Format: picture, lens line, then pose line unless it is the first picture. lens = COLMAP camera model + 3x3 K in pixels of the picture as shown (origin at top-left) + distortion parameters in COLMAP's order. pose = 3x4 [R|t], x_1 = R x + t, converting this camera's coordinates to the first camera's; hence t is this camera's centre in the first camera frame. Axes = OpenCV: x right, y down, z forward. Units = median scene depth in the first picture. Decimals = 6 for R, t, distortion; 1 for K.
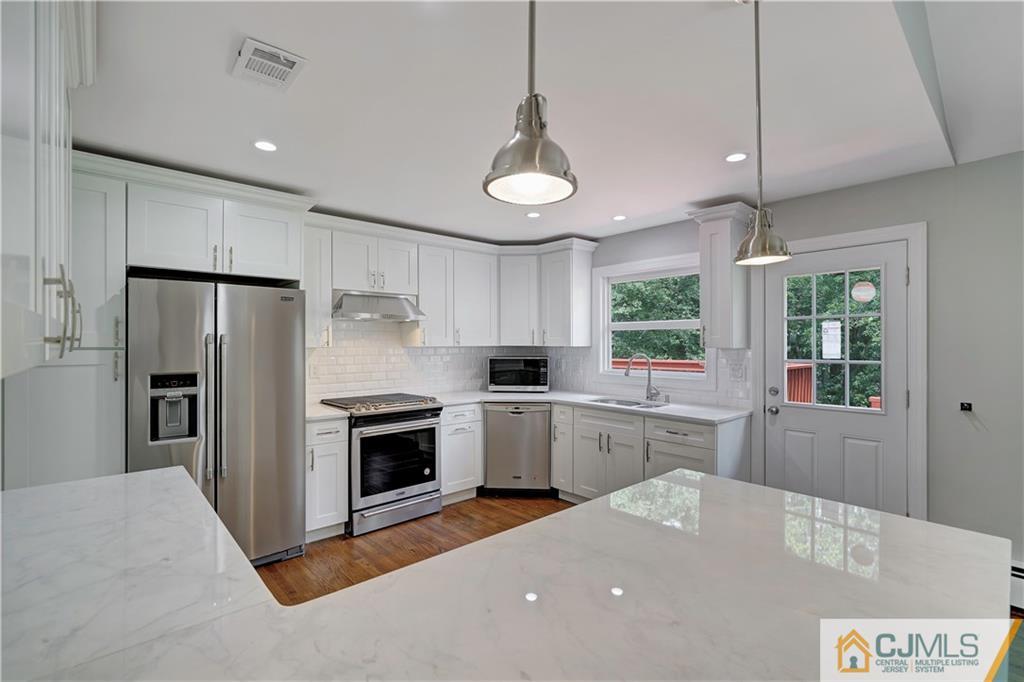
lens RADIAL K [[469.6, 0, 510.4], [0, 469.6, 342.1], [0, 0, 1]] dist [-0.004339, 0.000737]
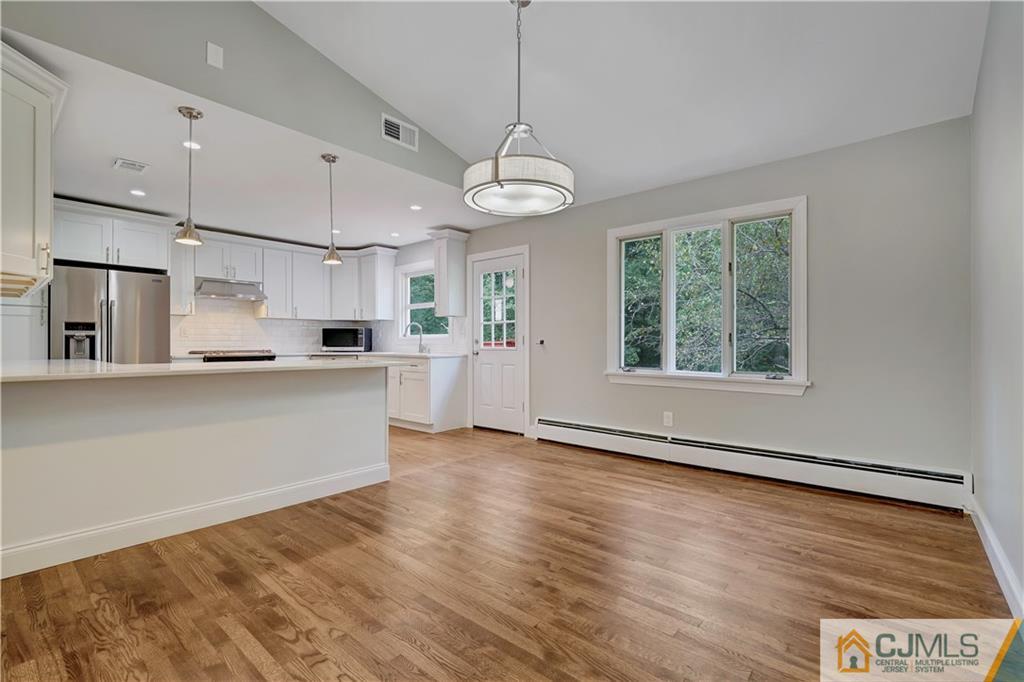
lens RADIAL K [[469.6, 0, 513.6], [0, 469.6, 342.0], [0, 0, 1]] dist [-0.004339, 0.000737]
pose [[0.990973, -0.000851, 0.134059, 0.507210], [0.001294, 0.999994, -0.003220, 0.121224], [-0.134055, 0.003364, 0.990968, -0.739403]]
